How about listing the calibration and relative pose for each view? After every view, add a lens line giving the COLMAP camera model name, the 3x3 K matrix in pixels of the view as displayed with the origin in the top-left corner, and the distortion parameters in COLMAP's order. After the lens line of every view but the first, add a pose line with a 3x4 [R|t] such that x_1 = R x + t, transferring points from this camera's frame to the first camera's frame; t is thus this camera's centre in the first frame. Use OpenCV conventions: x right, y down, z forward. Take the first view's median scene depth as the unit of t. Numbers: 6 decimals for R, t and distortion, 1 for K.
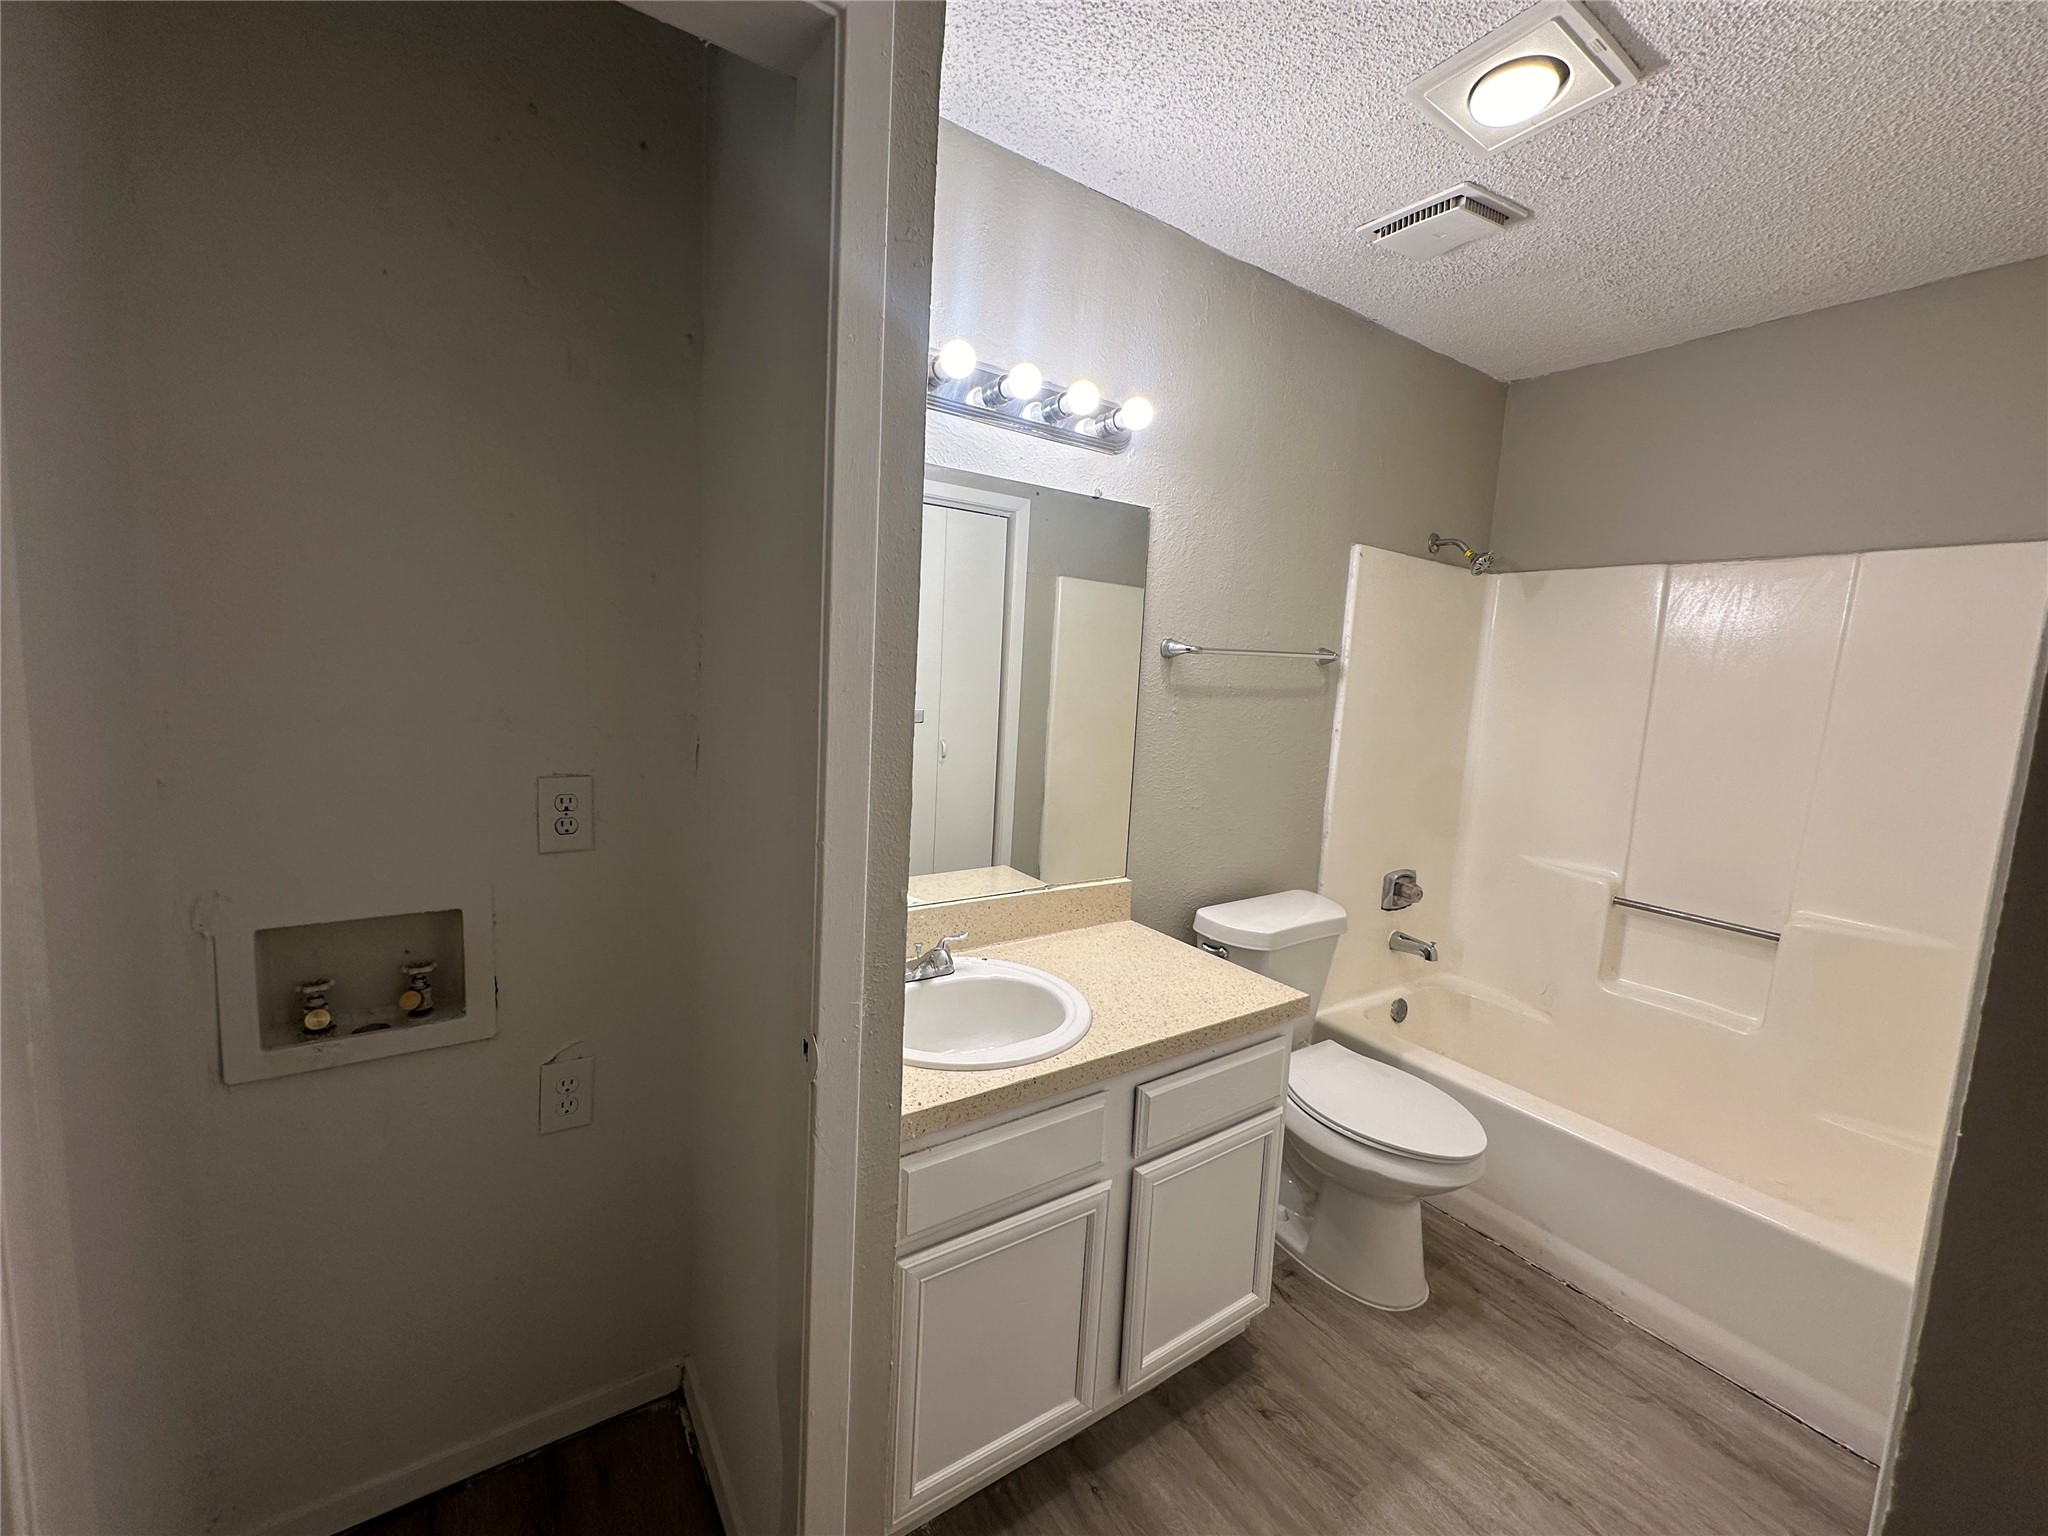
lens RADIAL K [[817.7, 0, 1025.0], [0, 817.7, 767.9], [0, 0, 1]] dist [-0.000705, 0.000638]
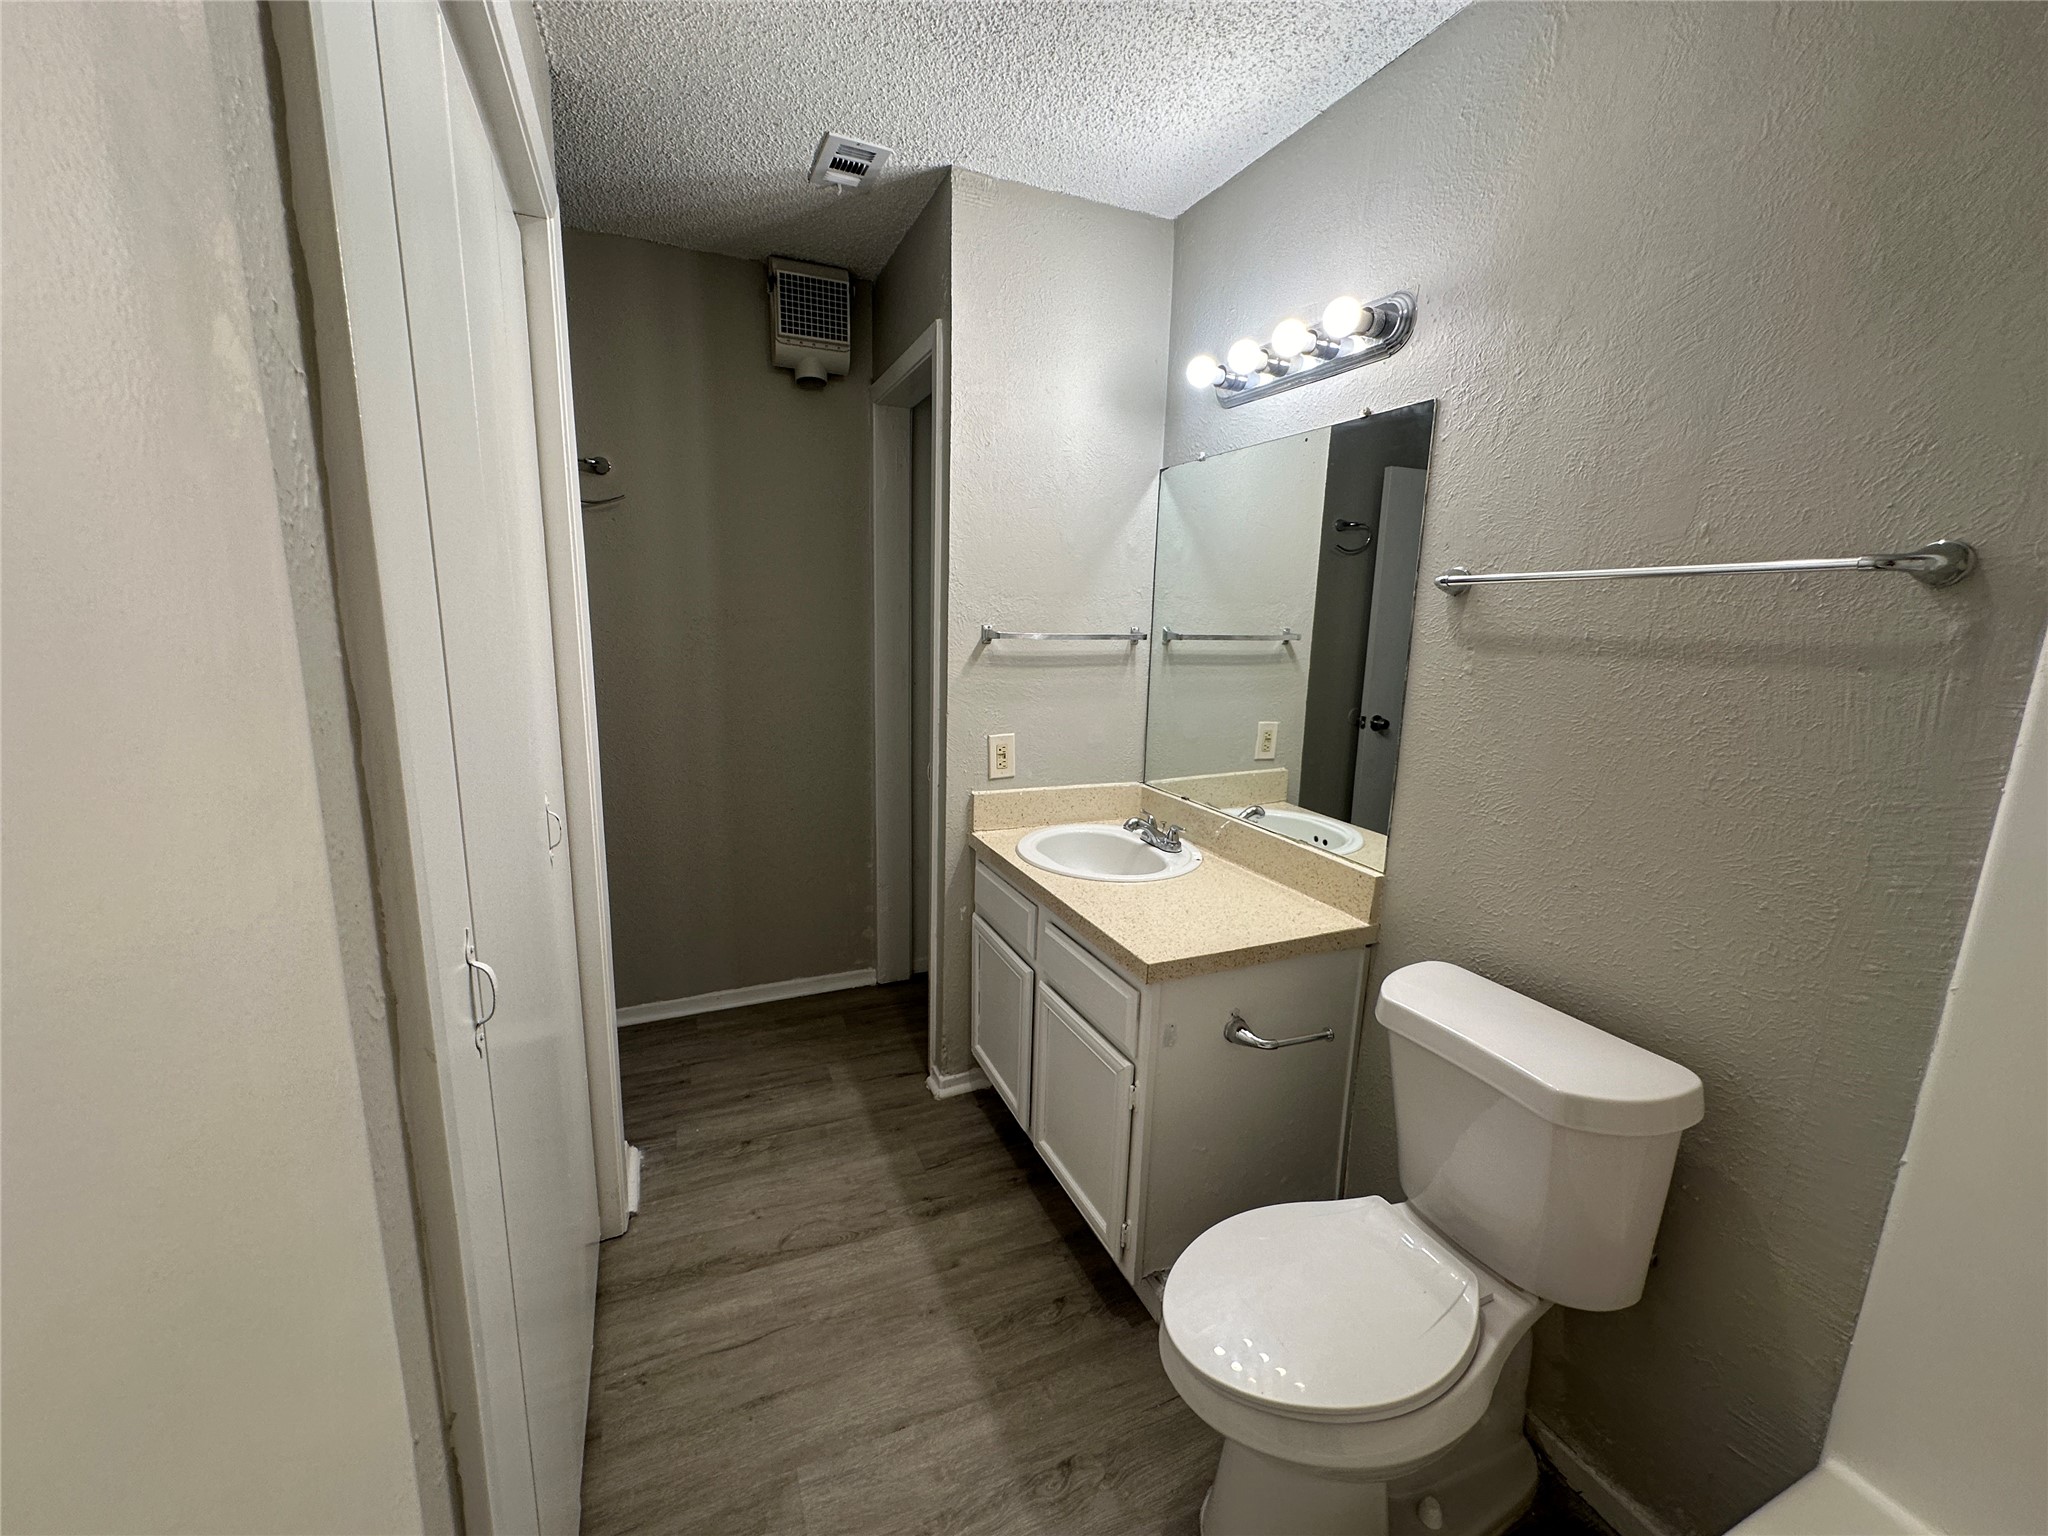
lens RADIAL K [[817.7, 0, 1021.8], [0, 817.7, 766.3], [0, 0, 1]] dist [-0.000705, 0.000638]
pose [[-0.177181, 0.132881, -0.975166, 1.235571], [-0.153234, 0.975035, 0.160704, -0.057008], [0.972176, 0.177902, -0.152396, 0.975332]]
